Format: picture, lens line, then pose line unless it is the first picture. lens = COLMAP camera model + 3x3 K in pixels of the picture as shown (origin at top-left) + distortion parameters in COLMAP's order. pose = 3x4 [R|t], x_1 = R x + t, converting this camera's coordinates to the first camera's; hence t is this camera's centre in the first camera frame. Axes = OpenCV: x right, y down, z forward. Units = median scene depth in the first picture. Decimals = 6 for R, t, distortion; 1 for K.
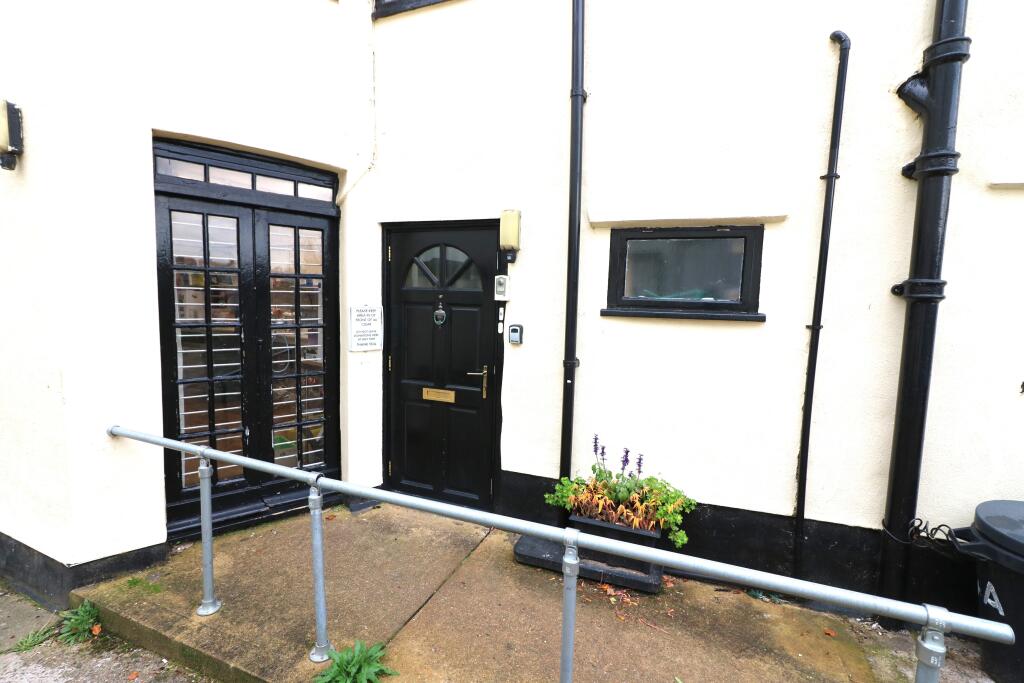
lens RADIAL K [[471.8, 0, 512.4], [0, 471.8, 337.8], [0, 0, 1]] dist [0.010835, 0.000571]
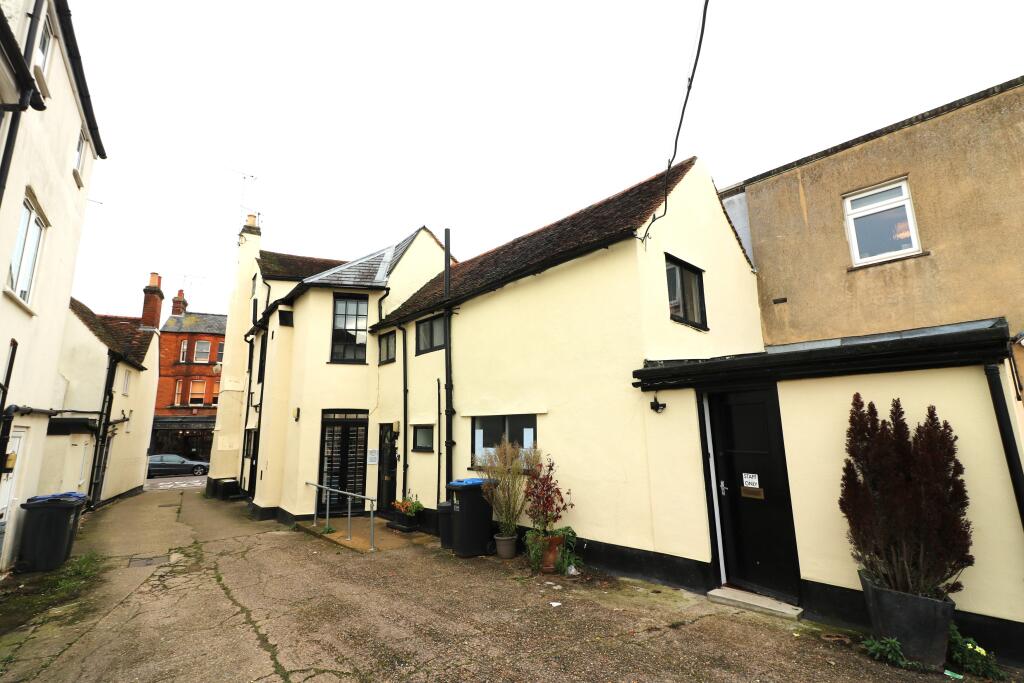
lens RADIAL K [[471.8, 0, 512.4], [0, 471.8, 337.8], [0, 0, 1]] dist [0.010835, 0.000571]
pose [[0.884062, -0.128530, -0.449349, 2.462027], [-0.000142, 0.961368, -0.275266, 0.103619], [0.467369, 0.243416, 0.849891, -1.762159]]
